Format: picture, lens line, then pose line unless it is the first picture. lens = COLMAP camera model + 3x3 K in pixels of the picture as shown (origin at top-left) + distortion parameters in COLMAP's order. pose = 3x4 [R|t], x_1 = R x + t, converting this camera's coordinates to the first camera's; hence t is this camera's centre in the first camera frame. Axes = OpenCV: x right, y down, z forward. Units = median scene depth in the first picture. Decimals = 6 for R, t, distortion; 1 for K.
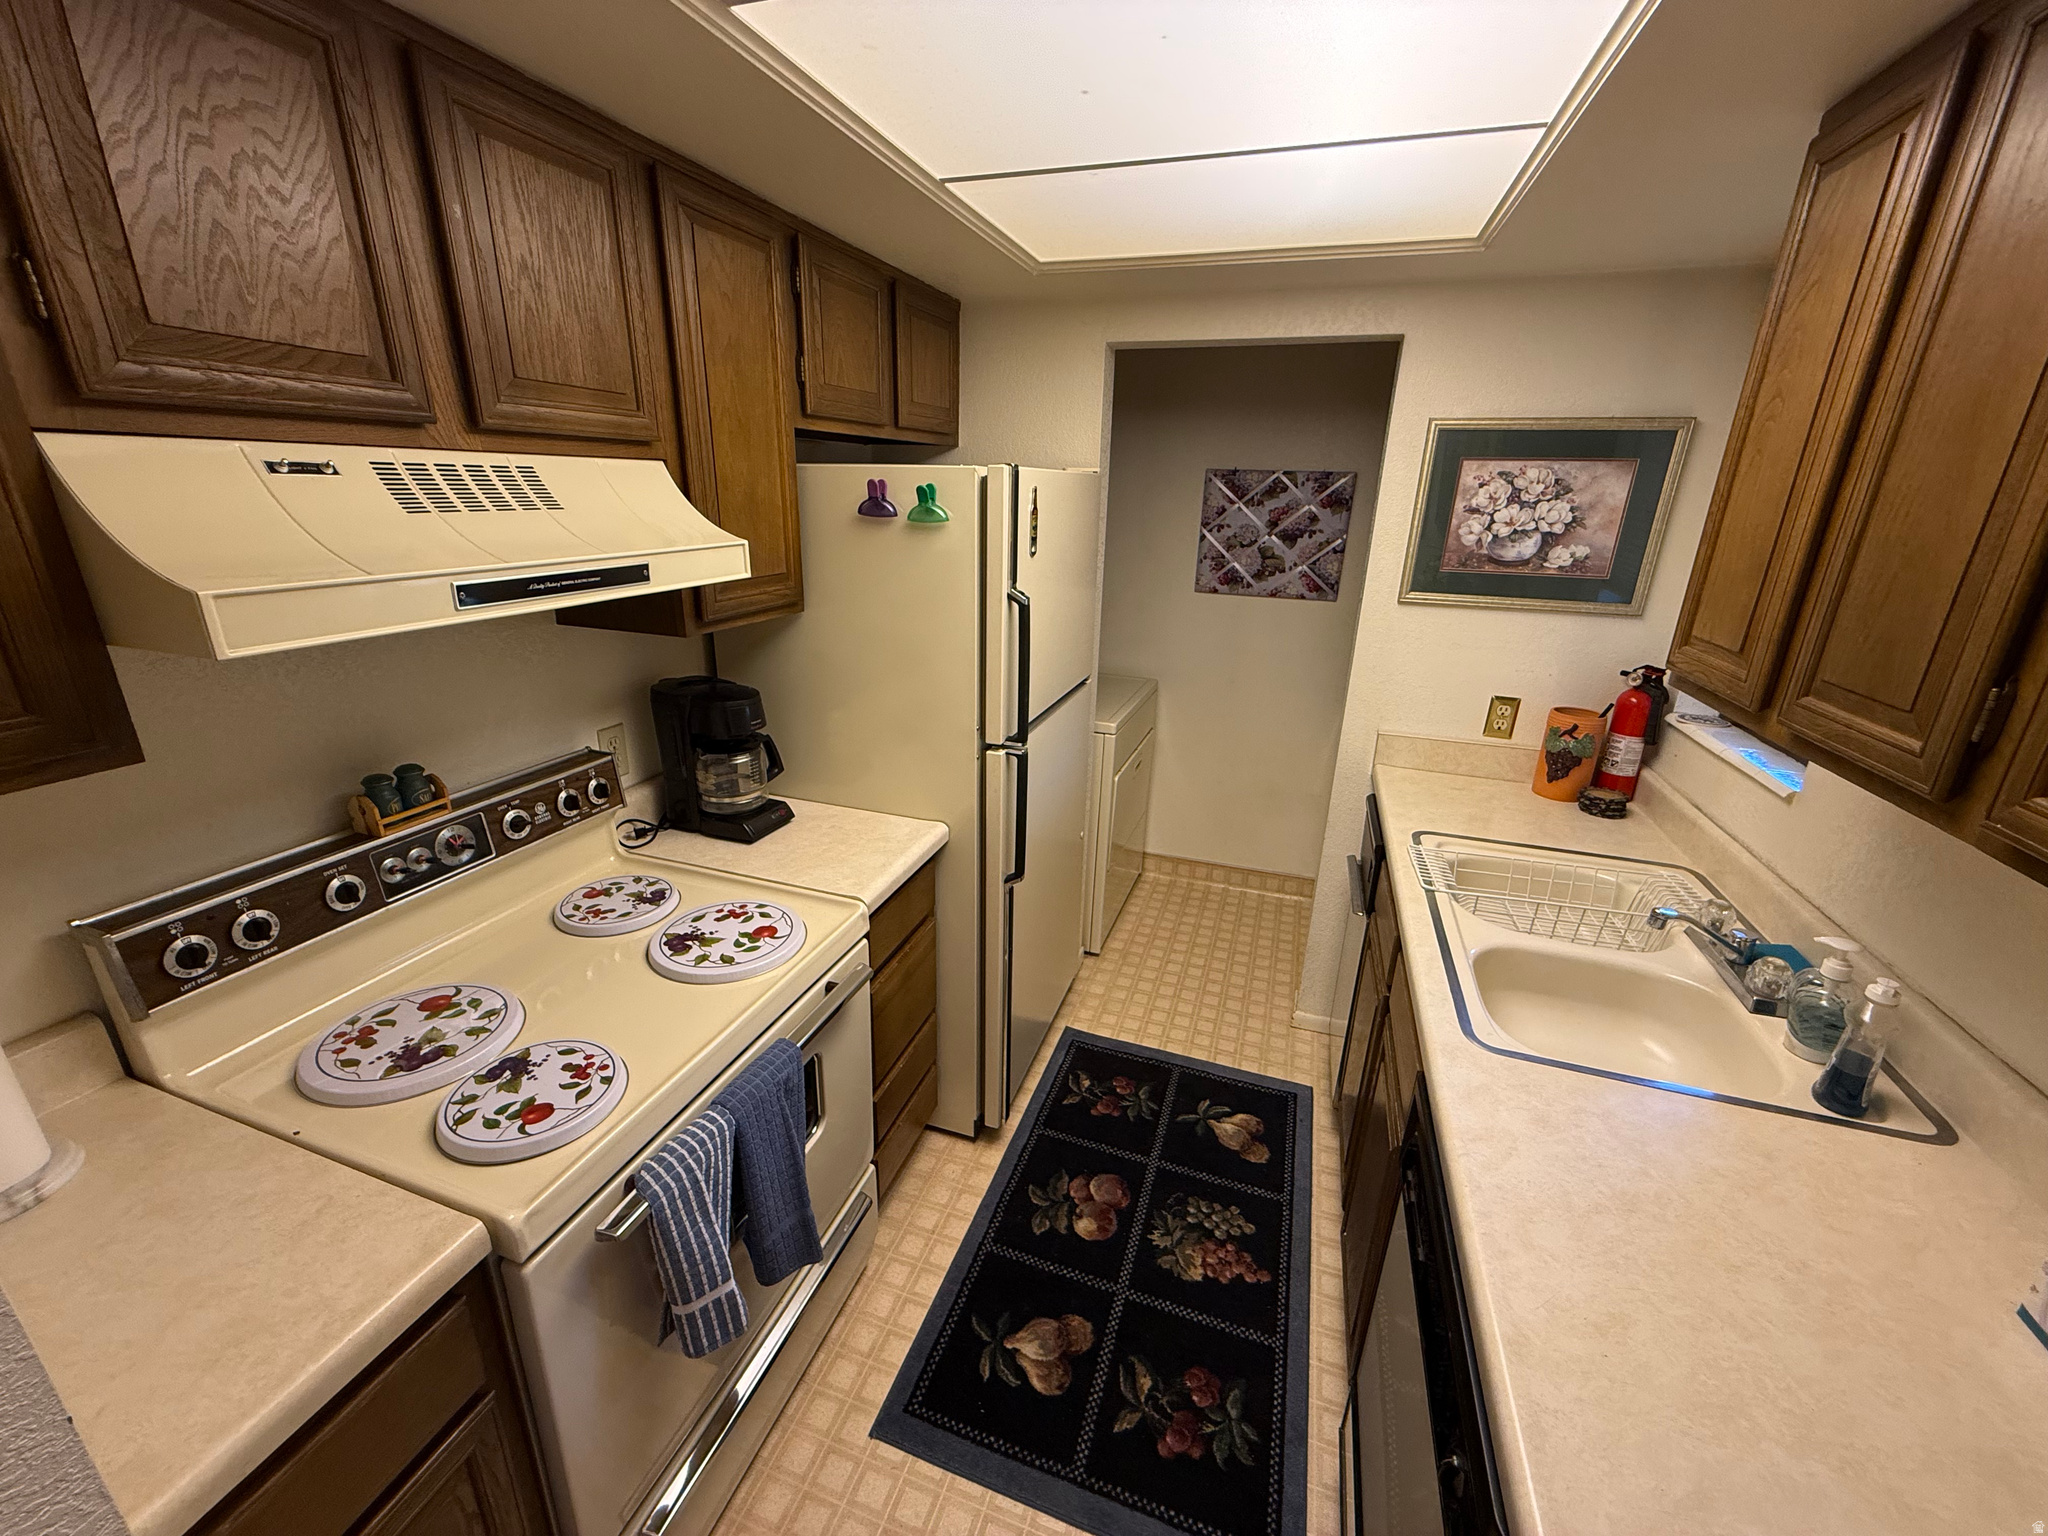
lens RADIAL K [[816.3, 0, 1024.0], [0, 816.3, 768.0], [0, 0, 1]] dist [0.000837, 0.000158]
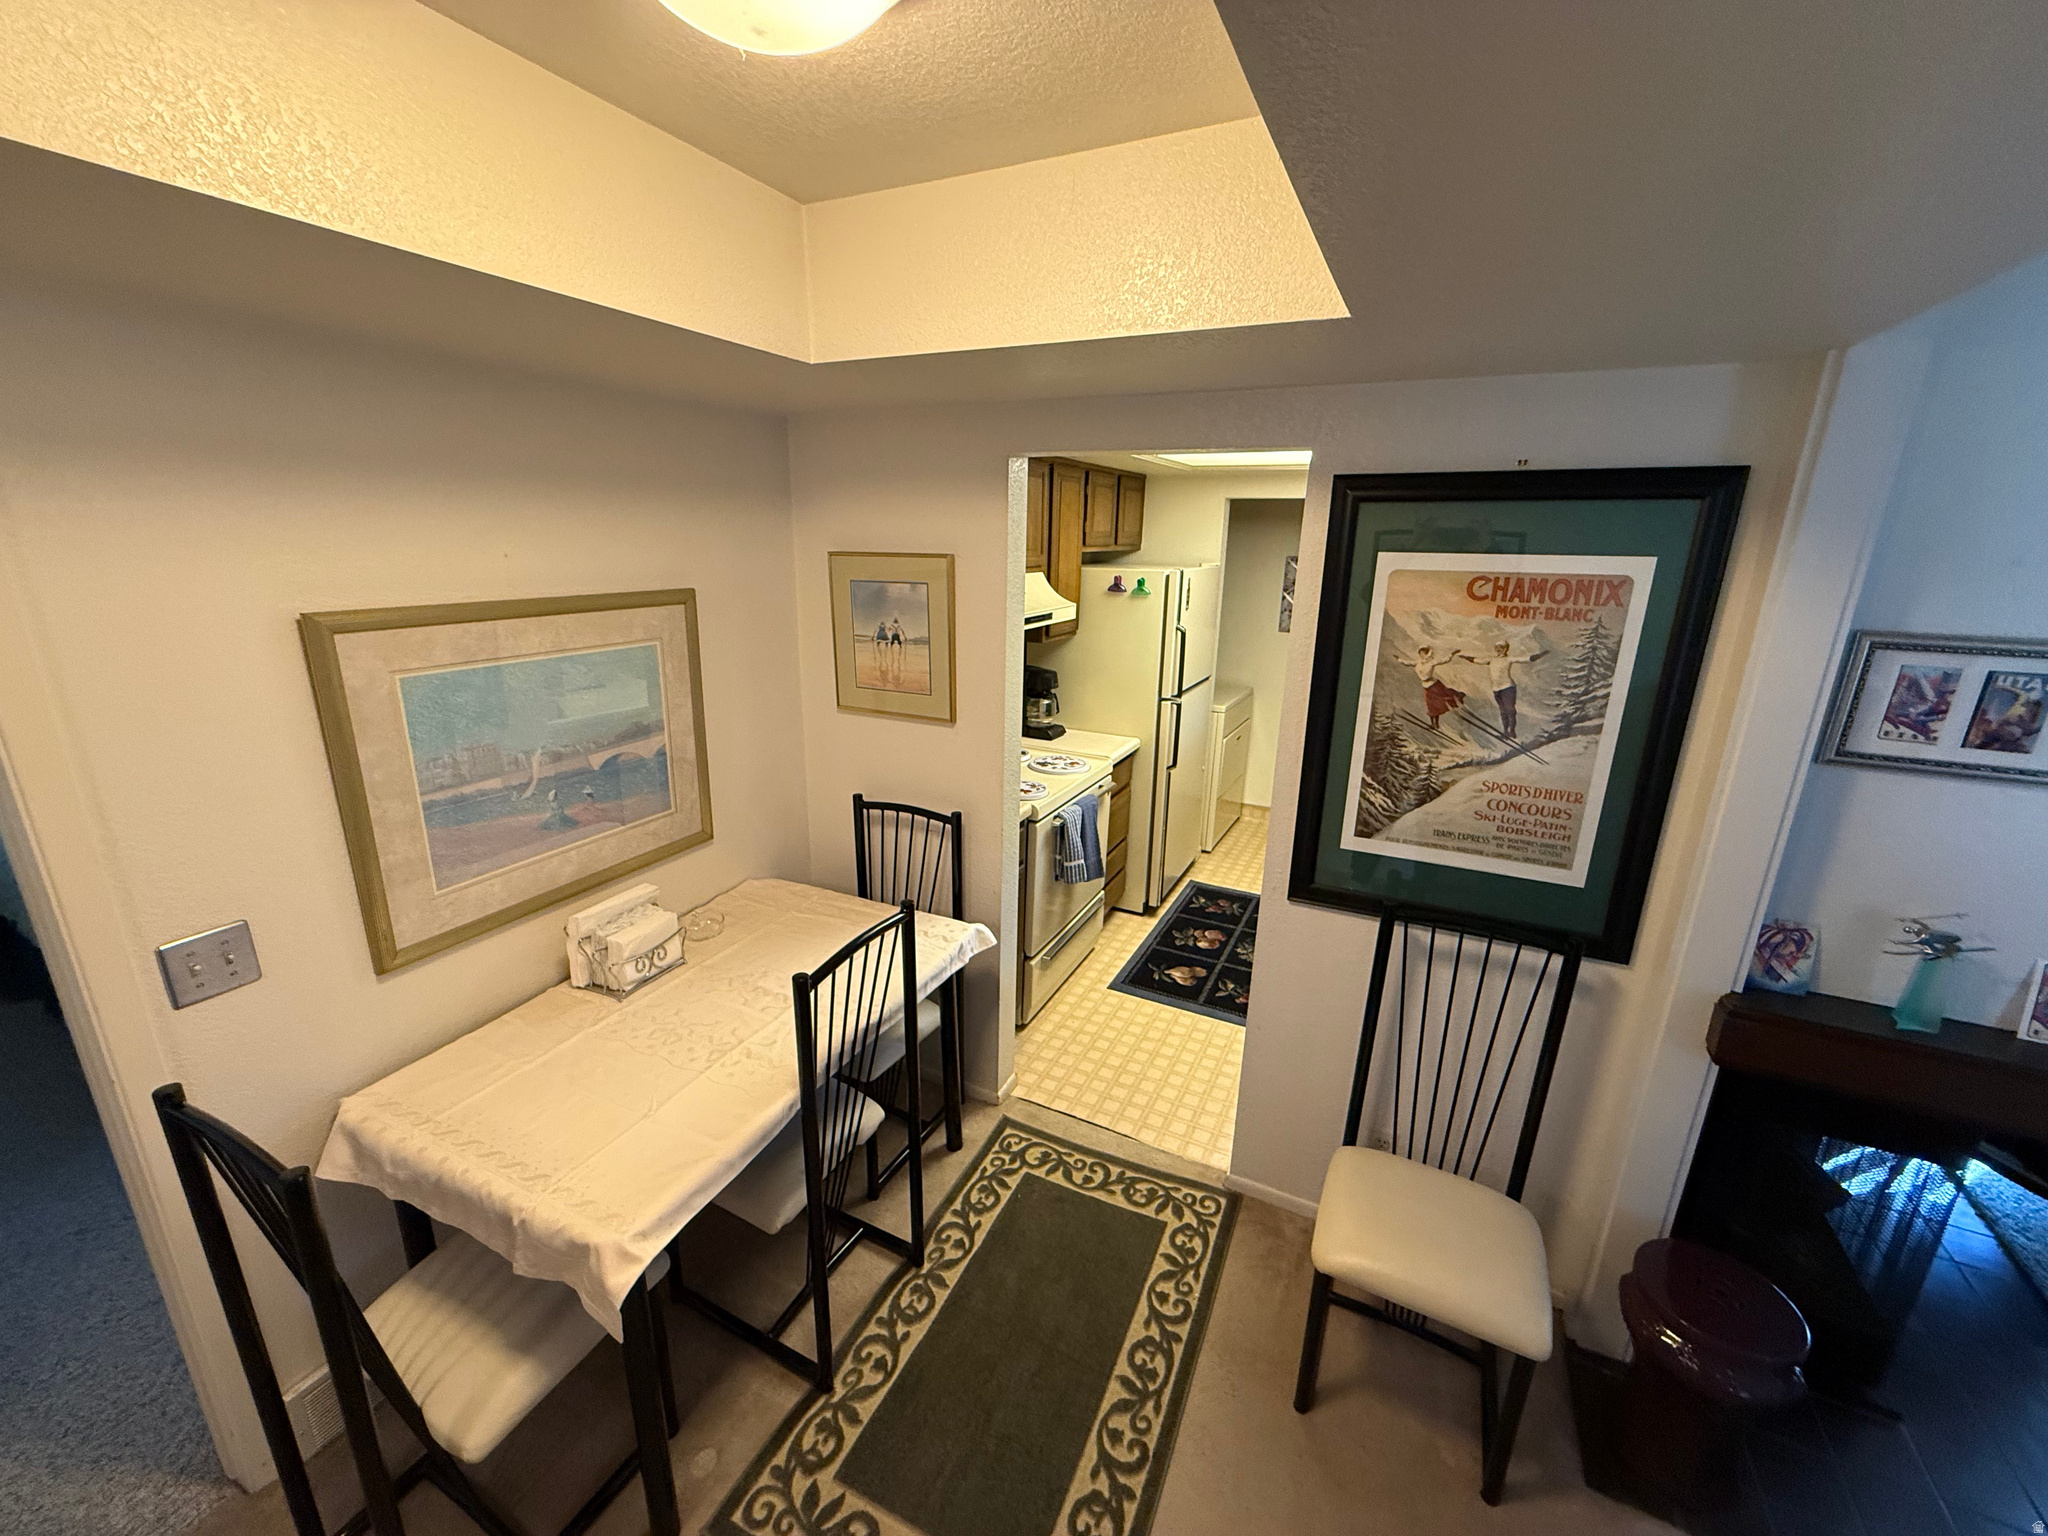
lens RADIAL K [[816.3, 0, 1024.0], [0, 816.3, 768.0], [0, 0, 1]] dist [0.000837, 0.000158]
pose [[0.991067, 0.031784, -0.129518, -0.119347], [-0.038971, 0.997816, -0.053343, 0.274524], [0.127540, 0.057914, 0.990141, -1.109732]]
